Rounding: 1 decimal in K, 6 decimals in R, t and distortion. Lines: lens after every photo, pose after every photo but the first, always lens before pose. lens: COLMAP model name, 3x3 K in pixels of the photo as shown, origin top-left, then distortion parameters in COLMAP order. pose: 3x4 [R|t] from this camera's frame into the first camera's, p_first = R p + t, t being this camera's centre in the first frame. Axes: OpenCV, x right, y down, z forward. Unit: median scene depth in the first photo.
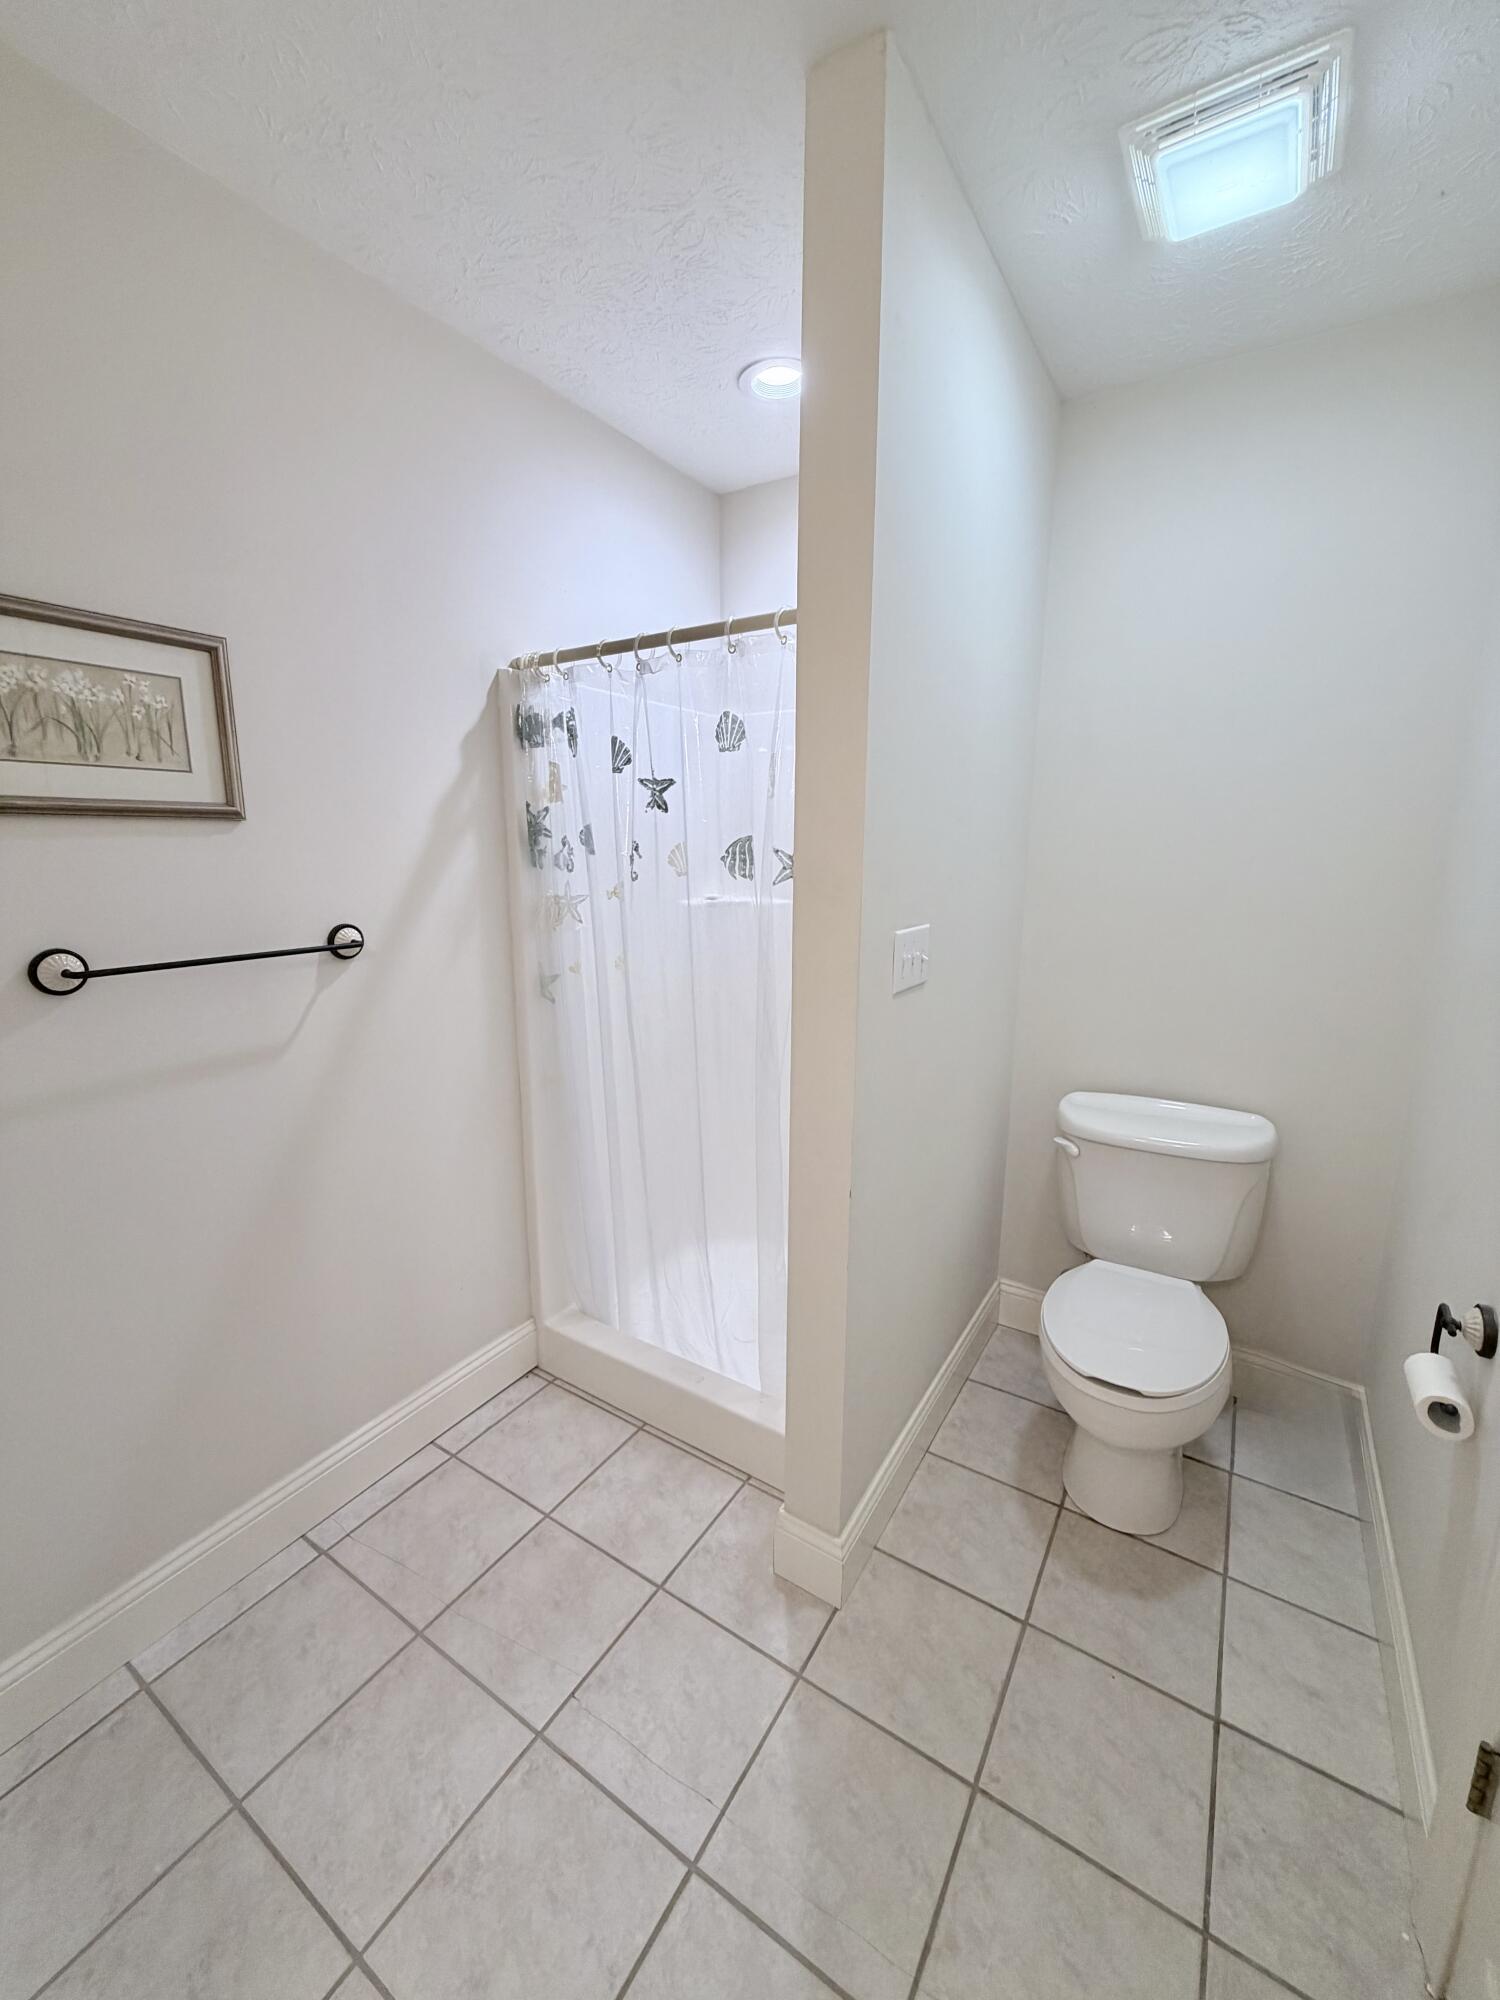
lens RADIAL K [[798.5, 0, 751.6], [0, 798.5, 997.2], [0, 0, 1]] dist [0.001469, 0.000294]
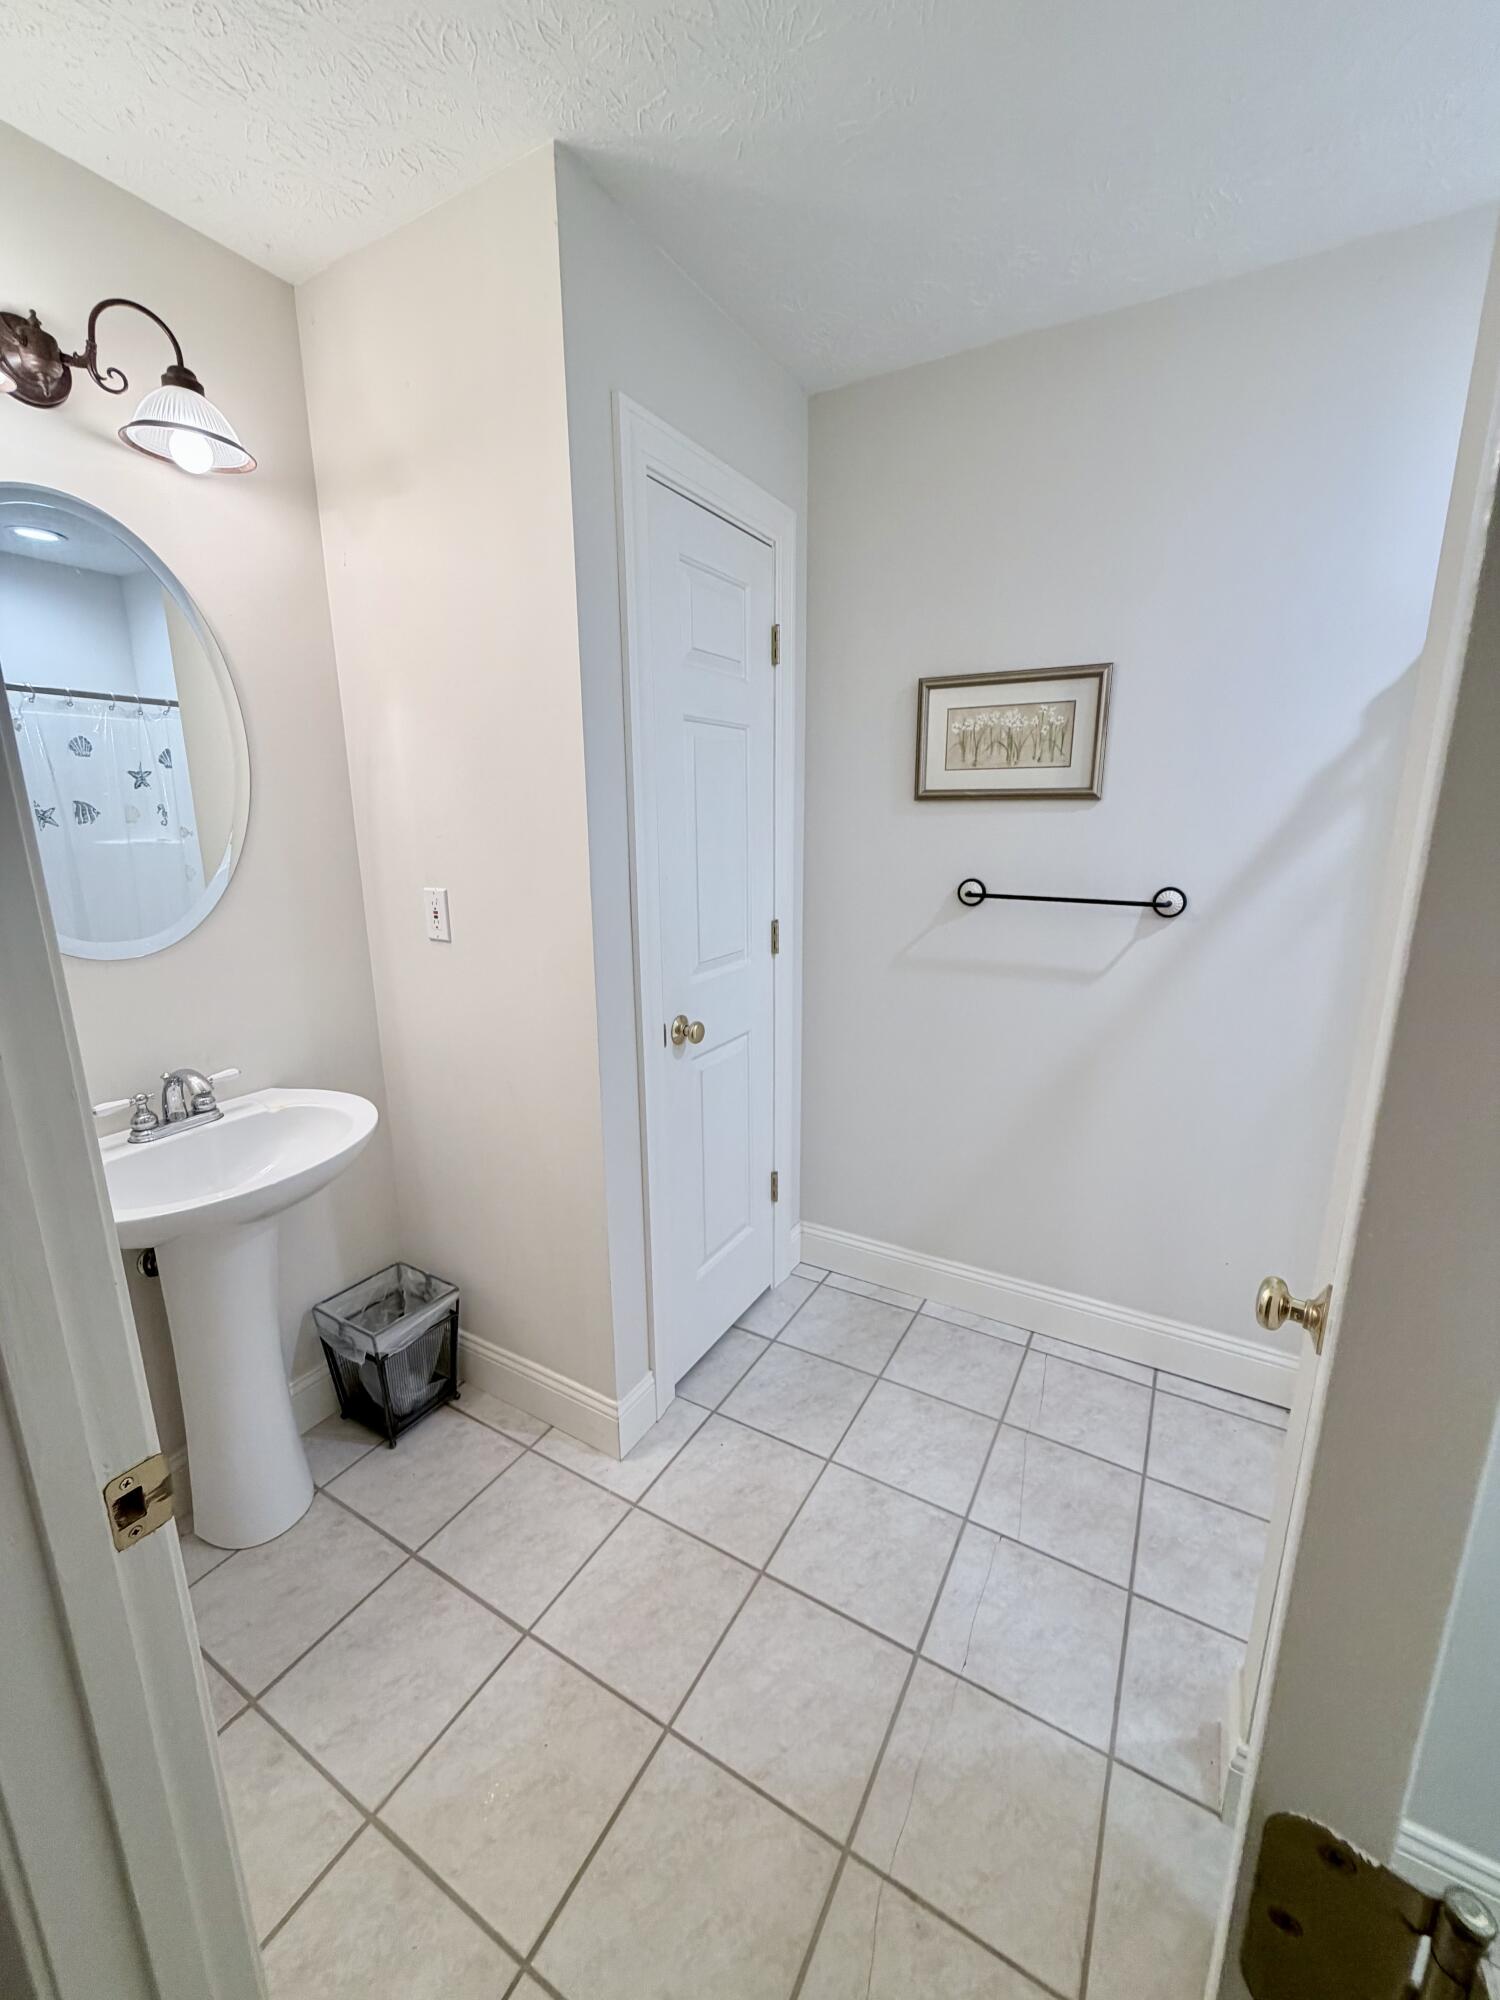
lens RADIAL K [[798.5, 0, 753.6], [0, 798.5, 998.2], [0, 0, 1]] dist [0.001469, 0.000294]
pose [[0.042940, 0.223381, -0.973785, 0.776245], [-0.194369, 0.957929, 0.211172, -0.078442], [0.979988, 0.180206, 0.084552, 0.410357]]
